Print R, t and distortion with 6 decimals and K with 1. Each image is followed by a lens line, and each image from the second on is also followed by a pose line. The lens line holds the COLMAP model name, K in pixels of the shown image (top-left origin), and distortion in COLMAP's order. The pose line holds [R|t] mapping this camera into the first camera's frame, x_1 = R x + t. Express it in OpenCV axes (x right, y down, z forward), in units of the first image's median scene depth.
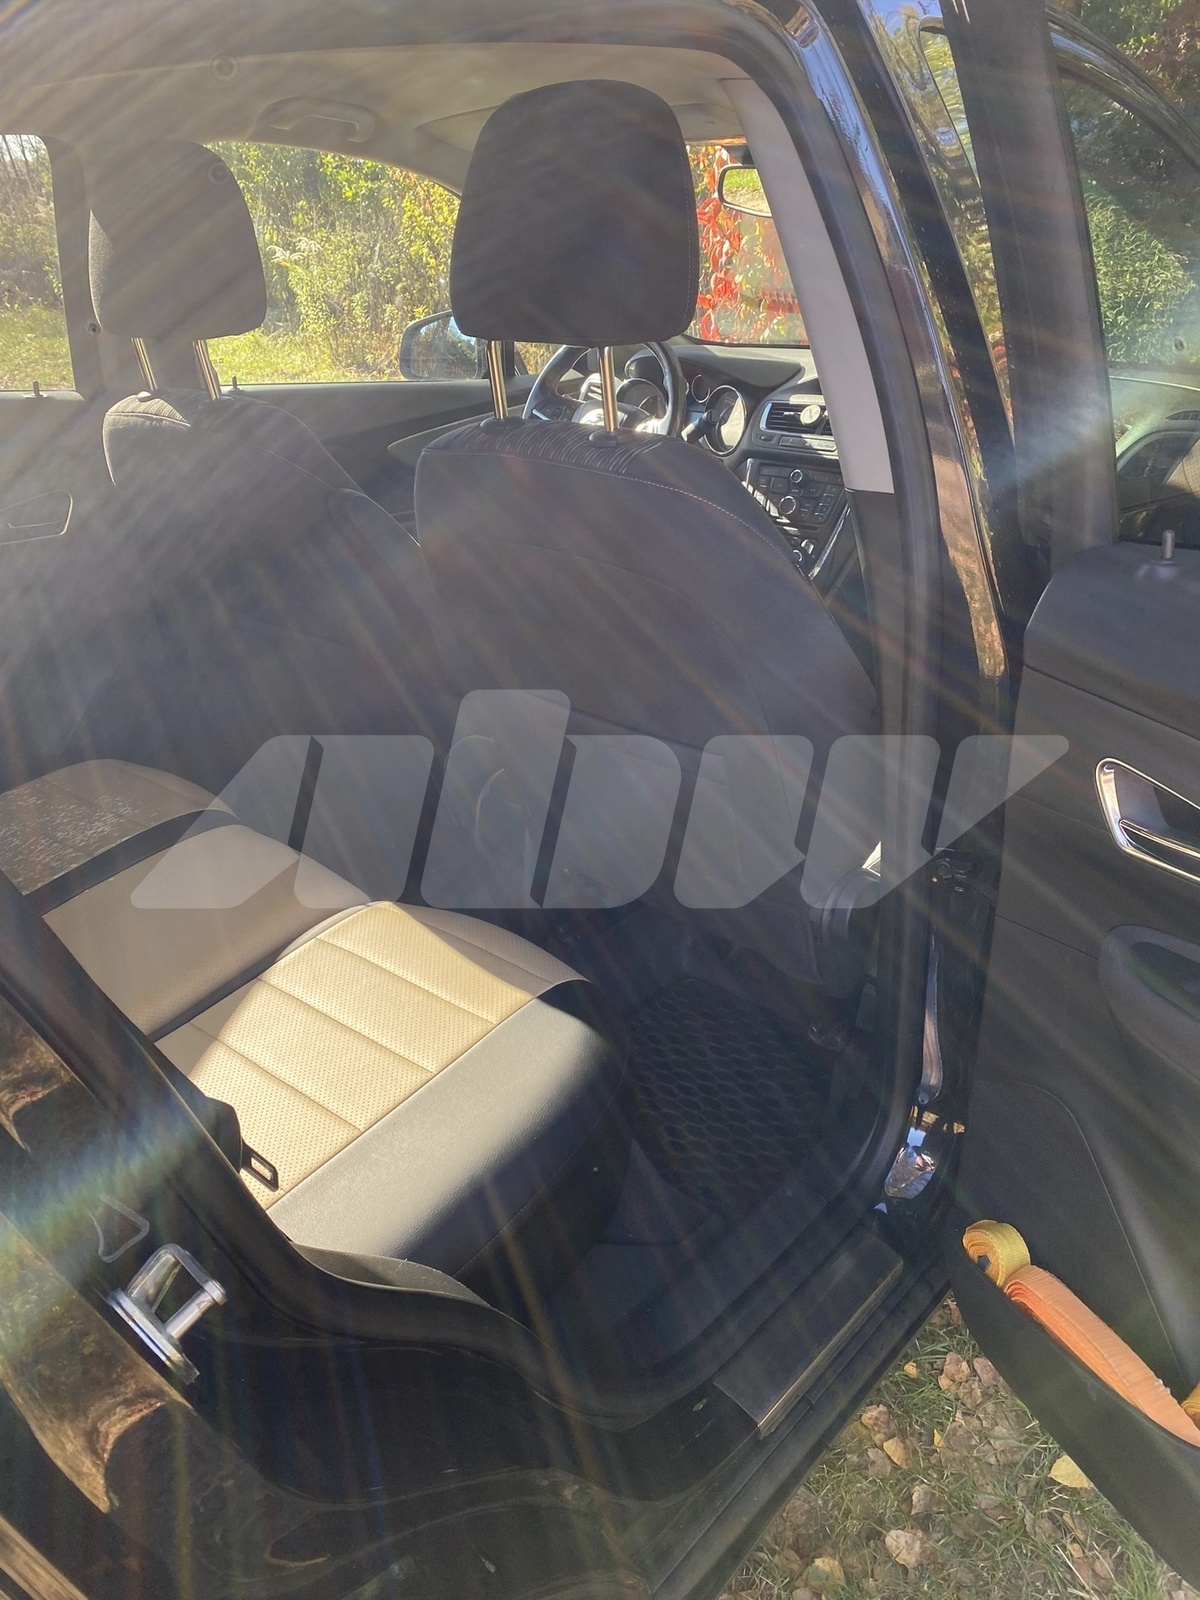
lens RADIAL K [[1211.7, 0, 603.3], [0, 1211.7, 808.6], [0, 0, 1]] dist [0.011092, -0.041447]
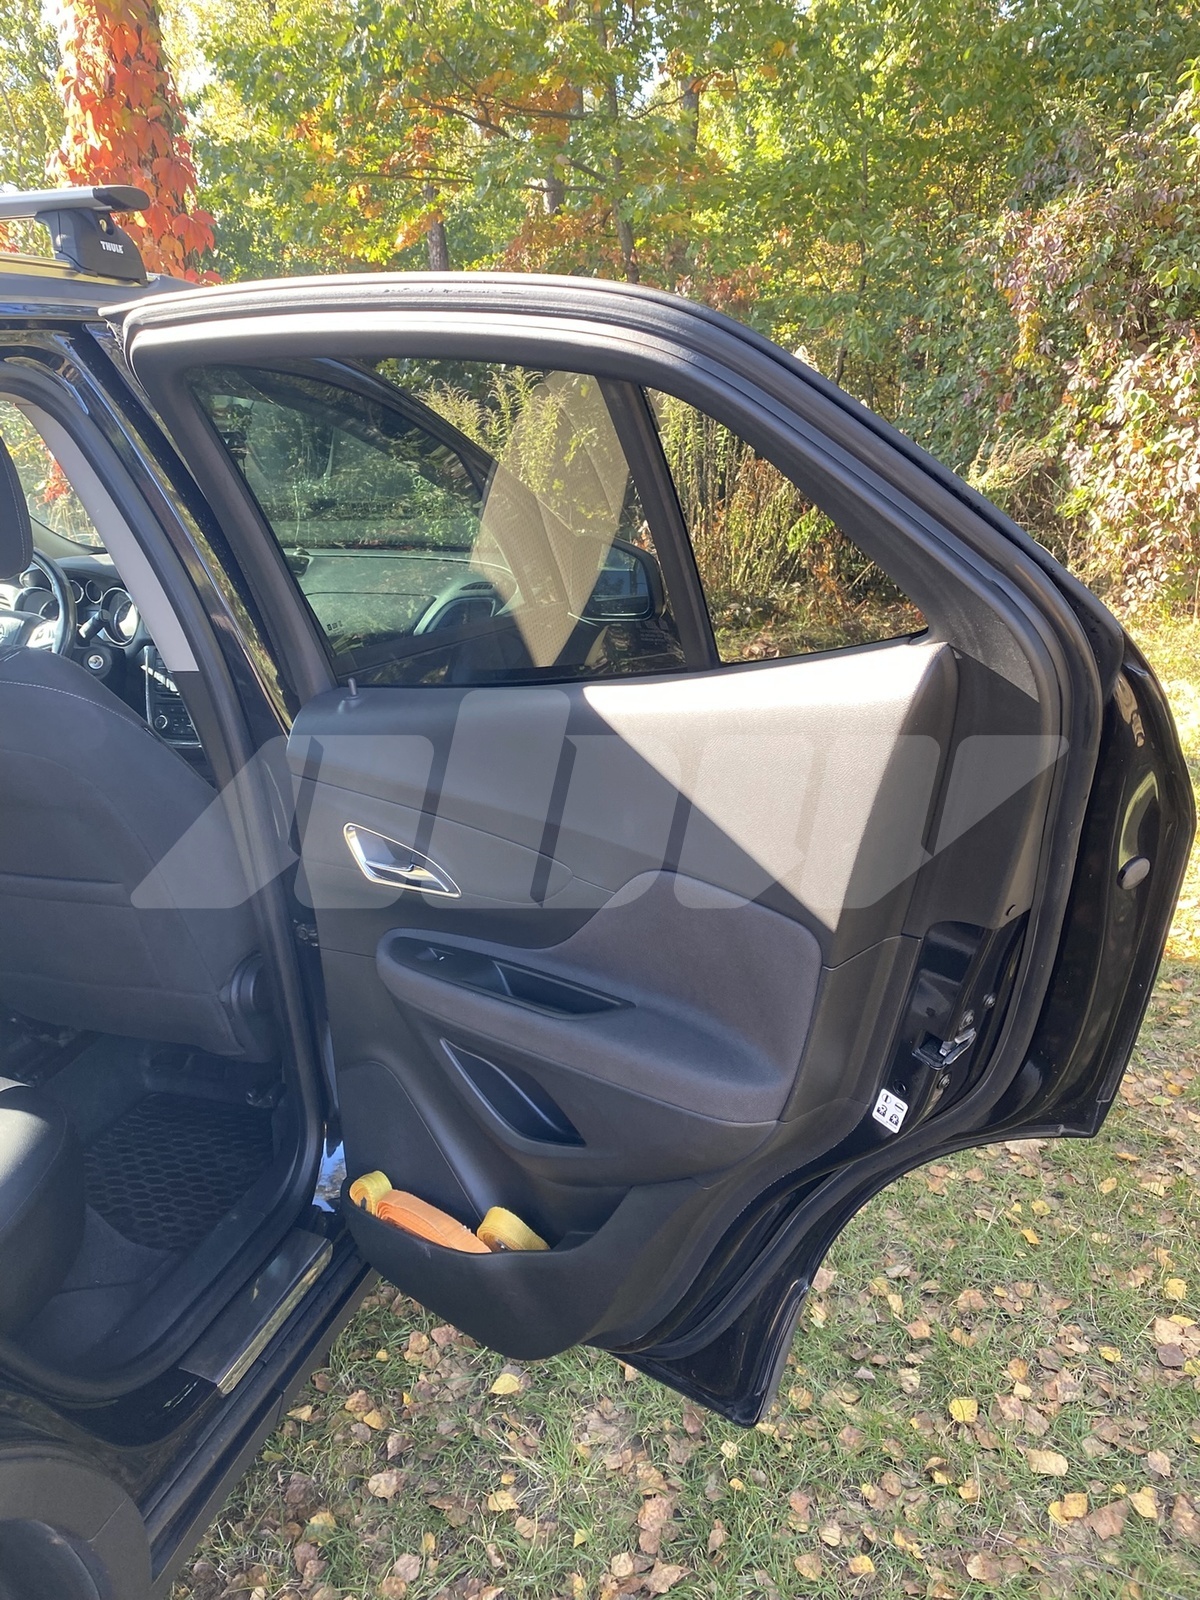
lens RADIAL K [[1182.7, 0, 602.5], [0, 1182.7, 786.4], [0, 0, 1]] dist [-0.006270, 0.001059]
pose [[0.903449, -0.142725, 0.404241, 0.061723], [0.199318, 0.974681, -0.101332, 0.076534], [-0.379543, 0.172121, 0.909022, -0.296824]]
